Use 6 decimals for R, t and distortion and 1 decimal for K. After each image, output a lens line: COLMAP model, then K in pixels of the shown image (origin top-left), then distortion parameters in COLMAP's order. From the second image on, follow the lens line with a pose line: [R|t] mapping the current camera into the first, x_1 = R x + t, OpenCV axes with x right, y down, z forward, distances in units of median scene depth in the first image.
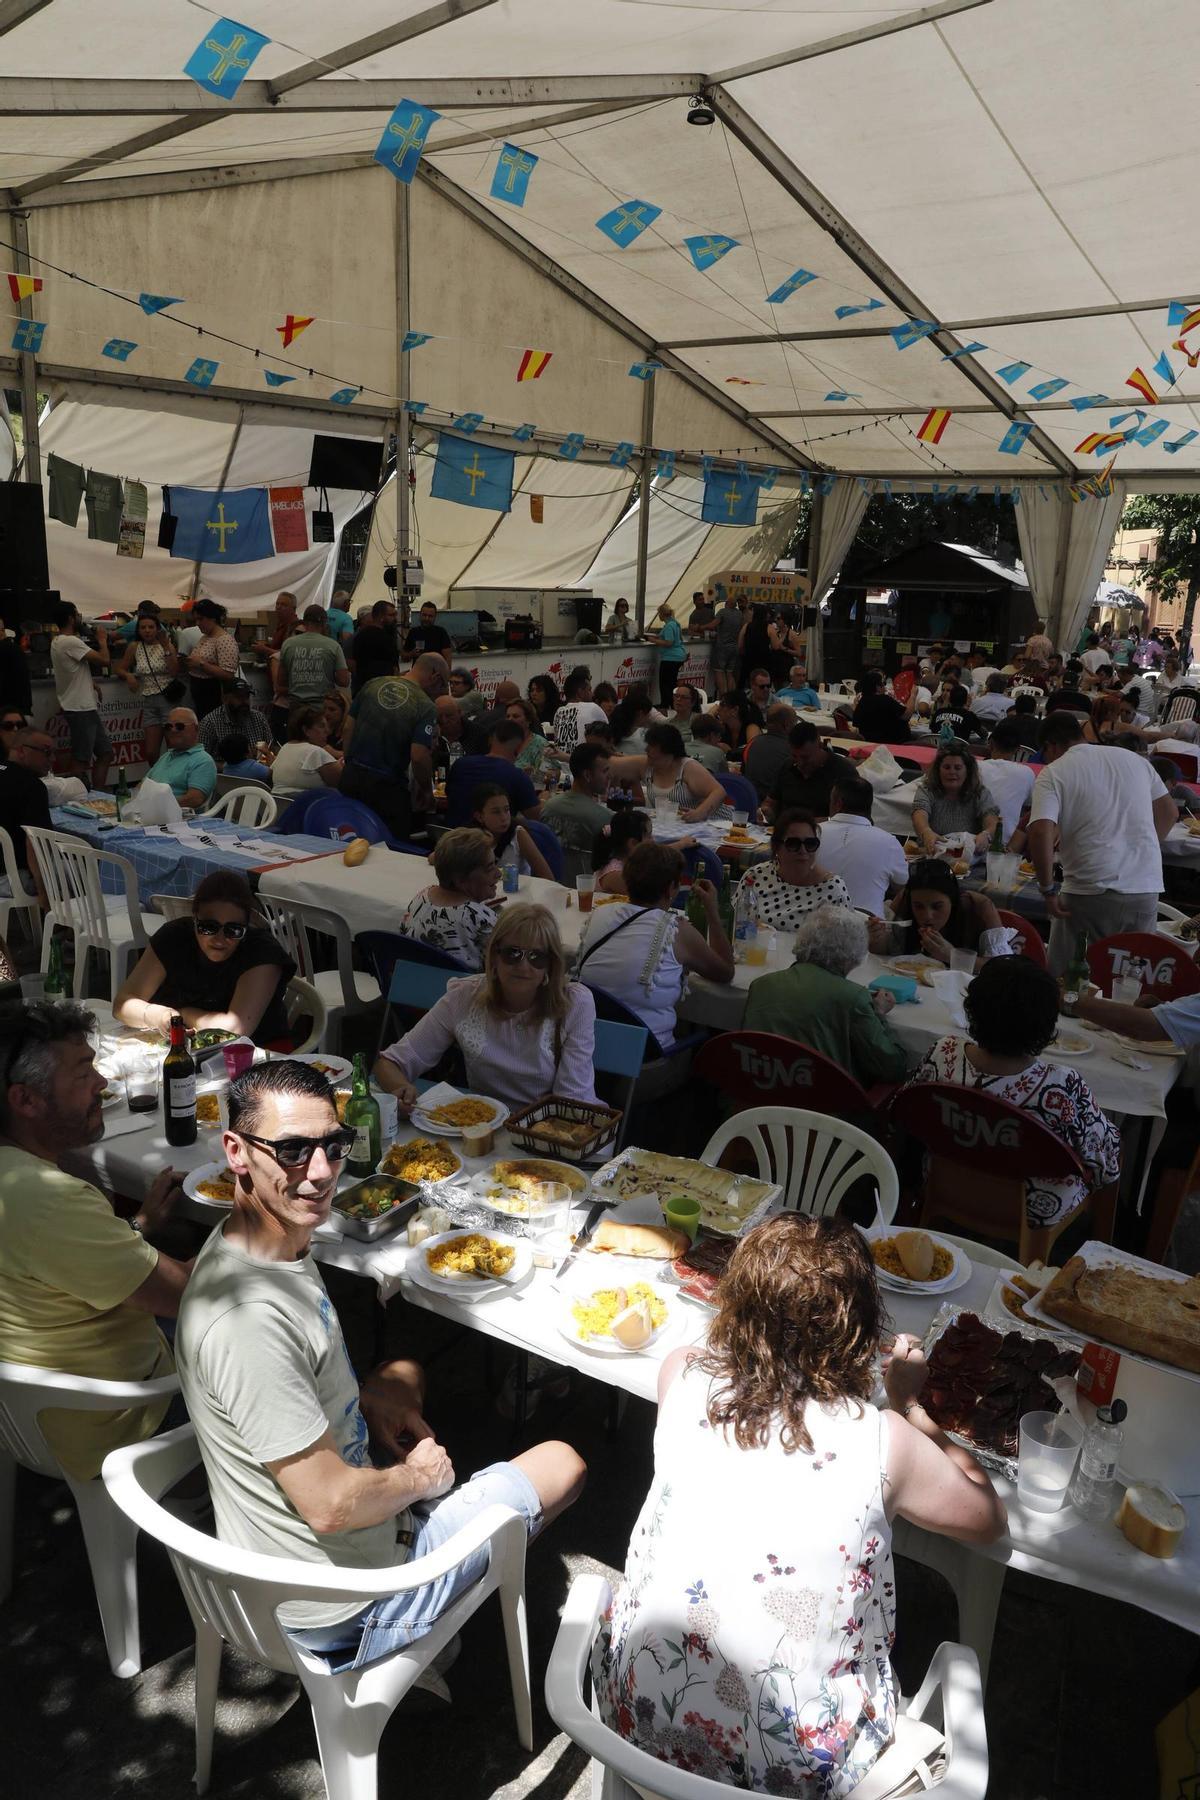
lens RADIAL K [[1251.1, 0, 611.9], [0, 1251.1, 908.8], [0, 0, 1]] dist [-0.098713, 0.088008]
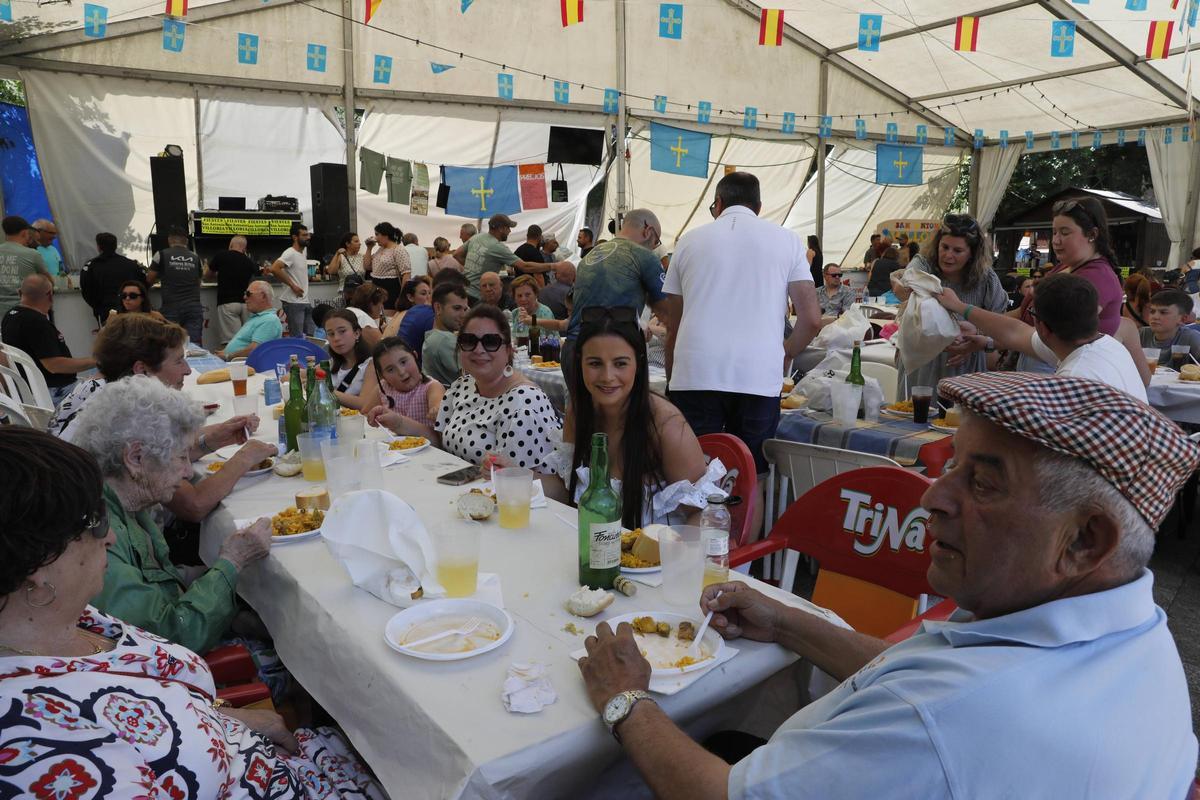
lens RADIAL K [[834.1, 0, 600.0], [0, 834.1, 400.0], [0, 0, 1]] dist [-0.098713, 0.088008]
pose [[0.941556, 0.016282, -0.336462, 0.131573], [-0.049546, 0.994662, -0.090516, 0.009386], [0.333192, 0.101896, 0.937337, 0.159553]]
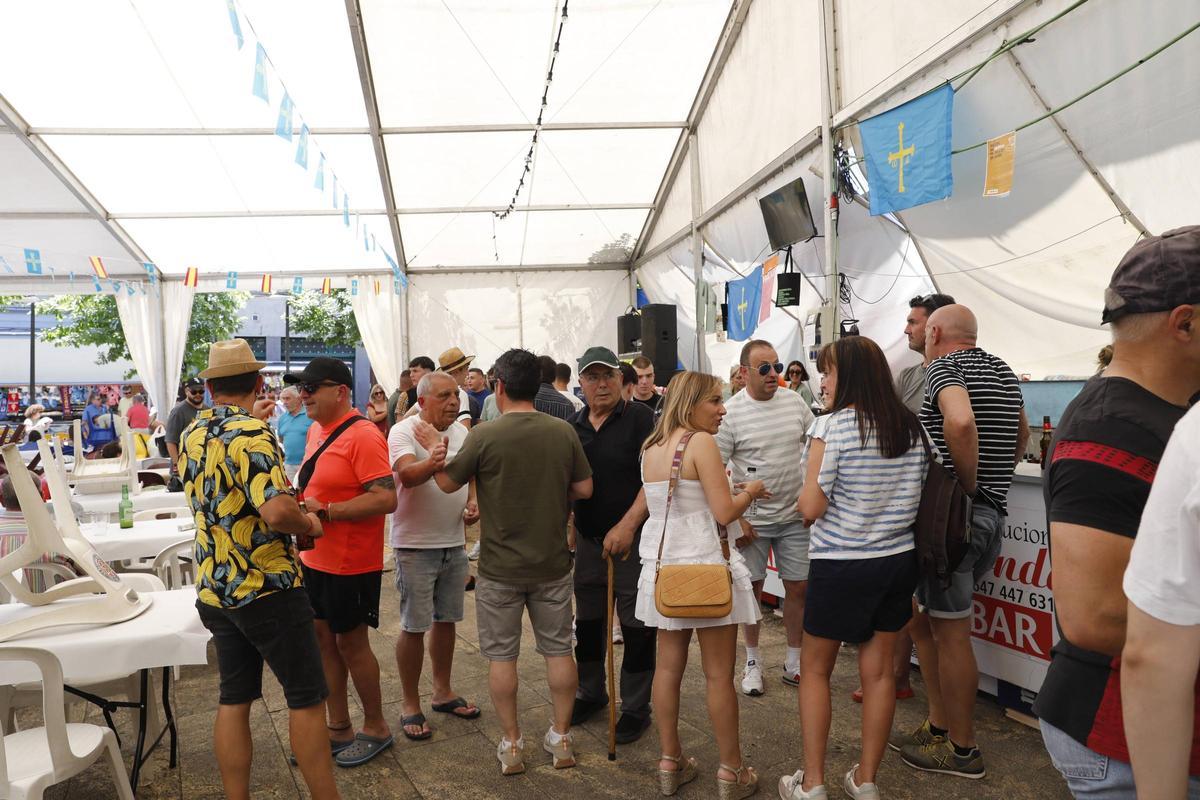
lens RADIAL K [[834.1, 0, 600.0], [0, 834.1, 400.0], [0, 0, 1]] dist [-0.098713, 0.088008]
pose [[-0.597800, -0.008486, -0.801601, 0.336470], [-0.202483, 0.969119, 0.140744, -0.292432], [0.775652, 0.246447, -0.581057, 1.280322]]
